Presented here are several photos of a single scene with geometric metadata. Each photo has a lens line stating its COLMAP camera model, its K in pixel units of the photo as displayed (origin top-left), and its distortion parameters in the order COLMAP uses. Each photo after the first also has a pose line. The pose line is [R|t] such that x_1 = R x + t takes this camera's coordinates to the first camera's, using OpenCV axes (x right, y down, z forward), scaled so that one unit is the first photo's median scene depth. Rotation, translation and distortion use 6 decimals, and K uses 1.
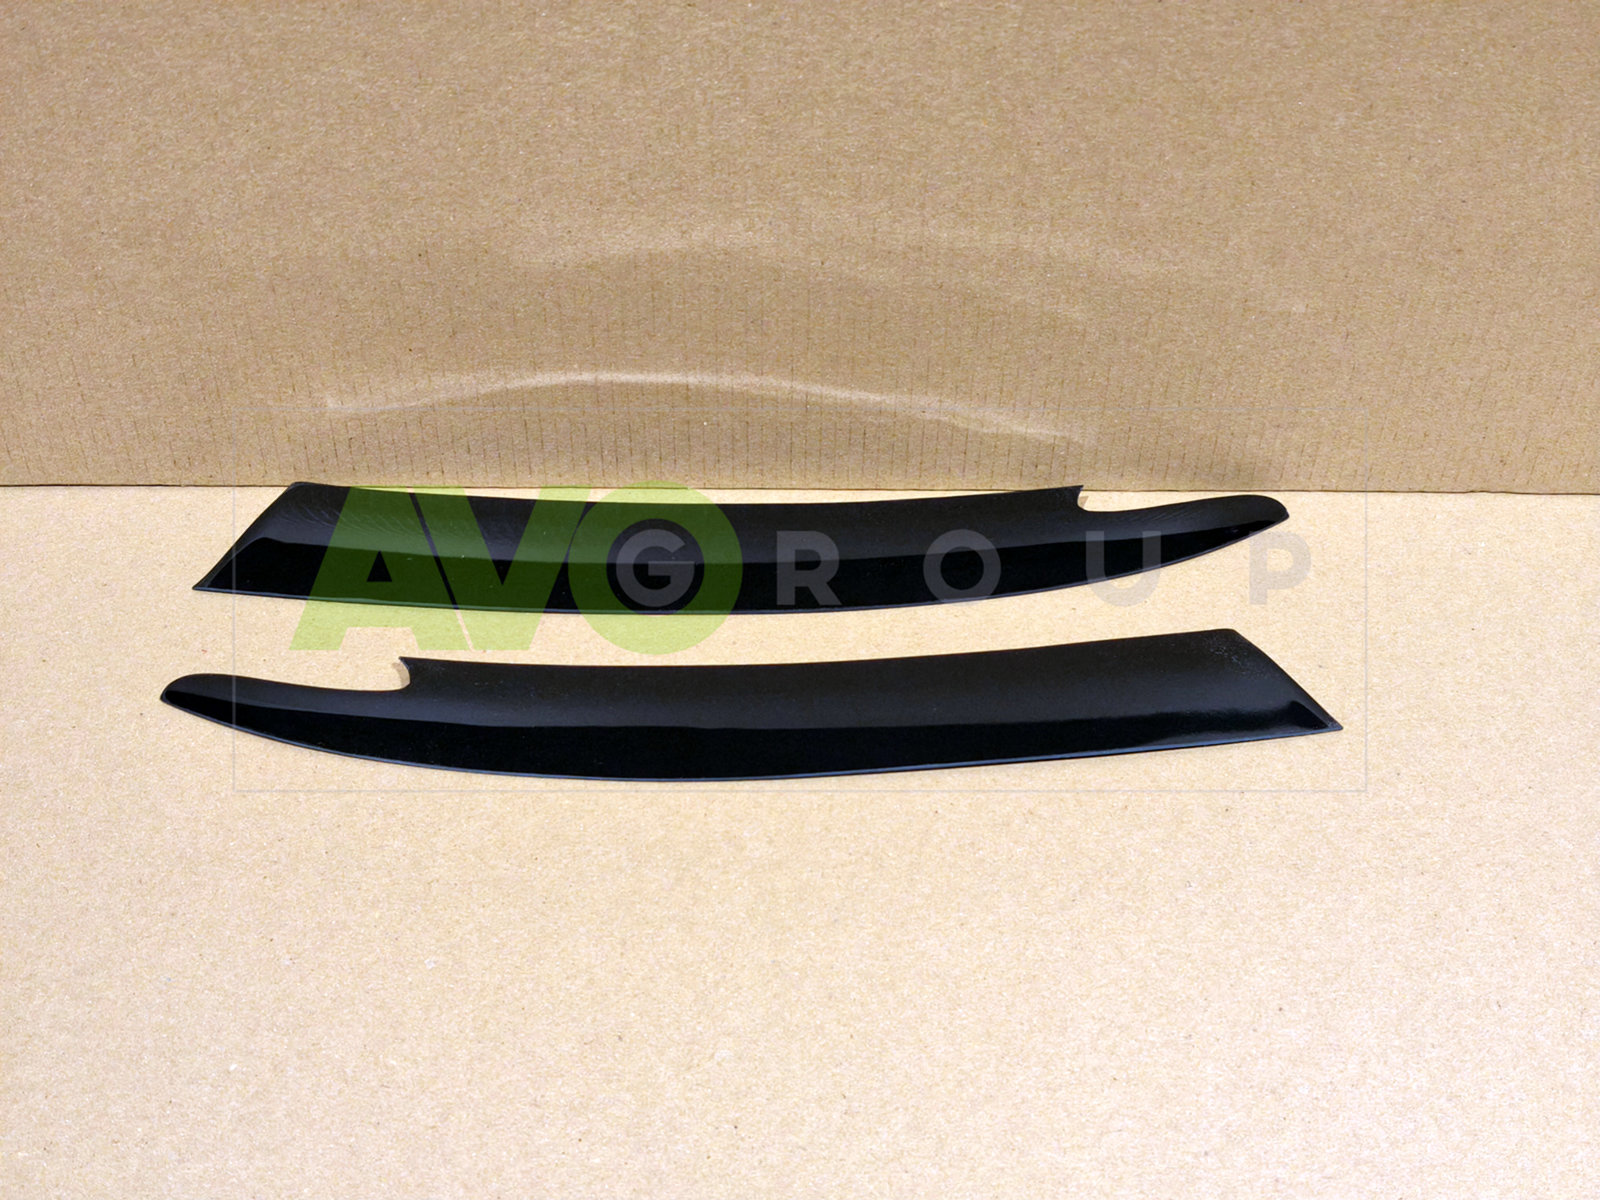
lens RADIAL K [[2536.7, 0, 800.0], [0, 2536.7, 600.0], [0, 0, 1]] dist [0.201109, -1.038779]
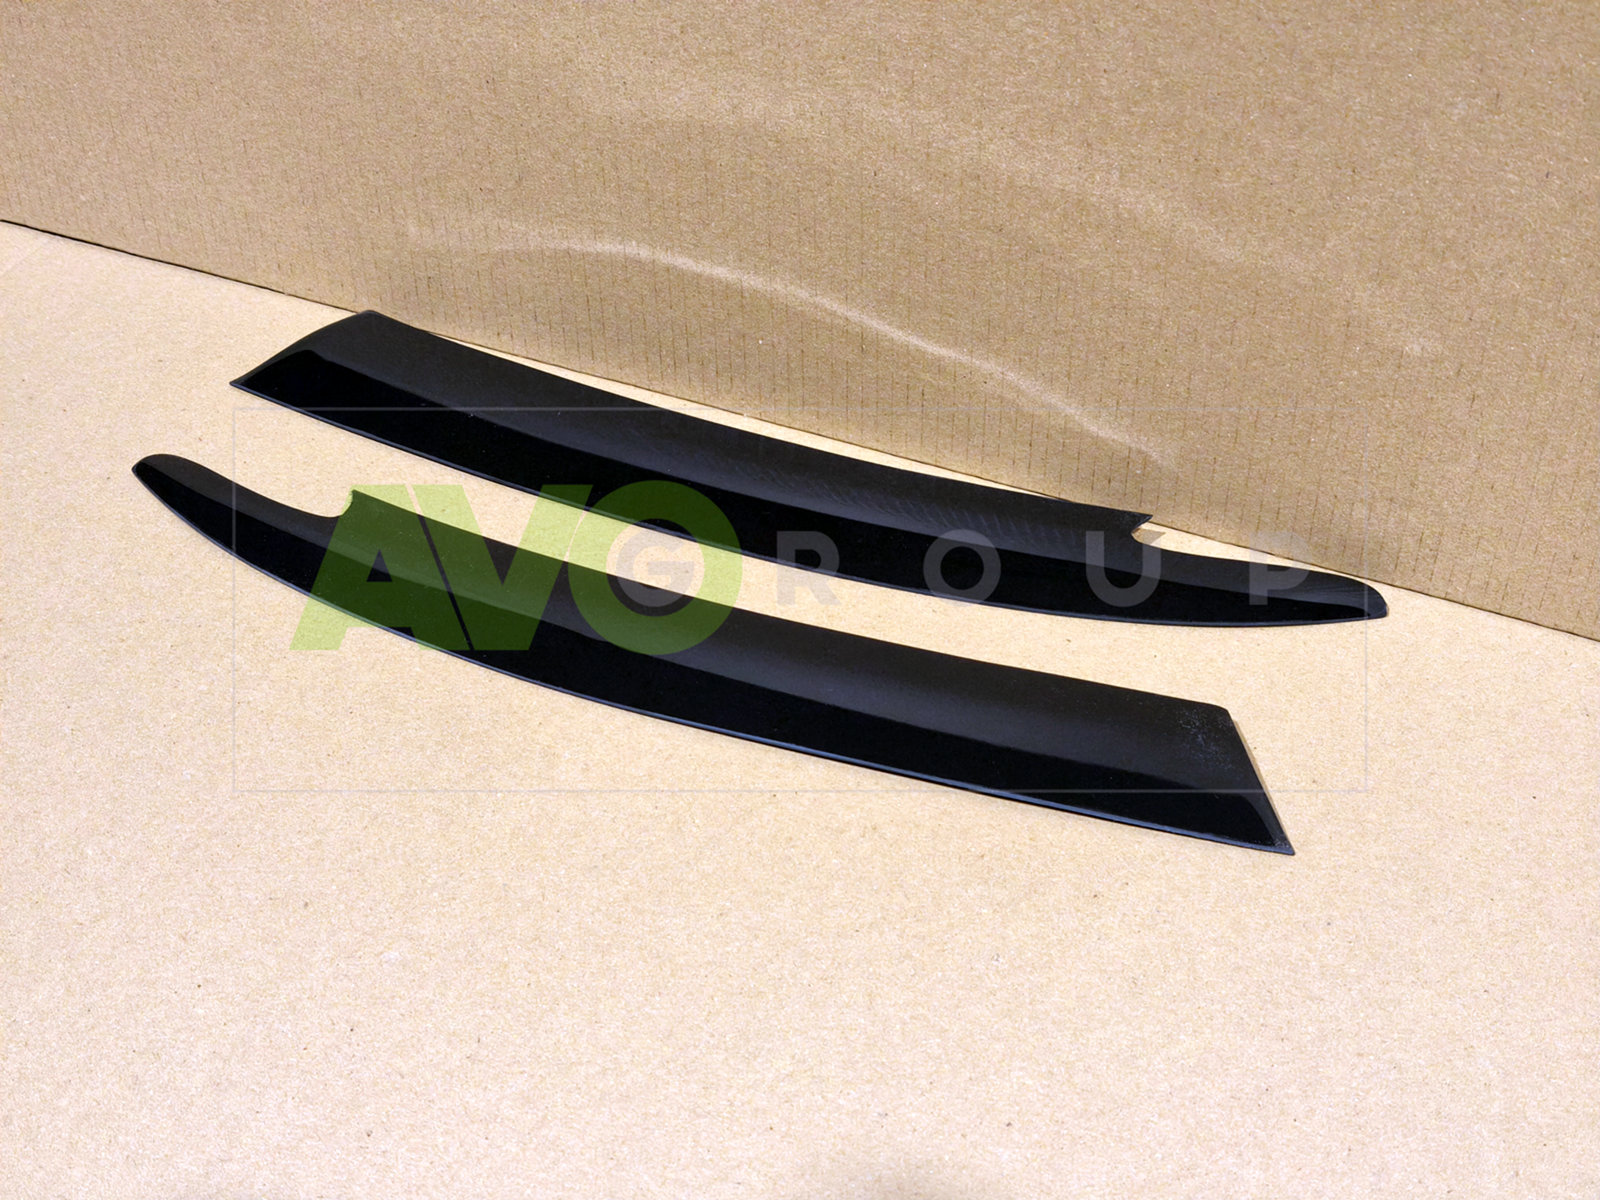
lens RADIAL K [[2536.7, 0, 800.0], [0, 2536.7, 600.0], [0, 0, 1]] dist [0.201109, -1.038779]
pose [[0.887517, 0.254044, -0.384415, 0.361014], [-0.283111, 0.958880, -0.019948, 0.033629], [0.363539, 0.126537, 0.922945, 0.196824]]
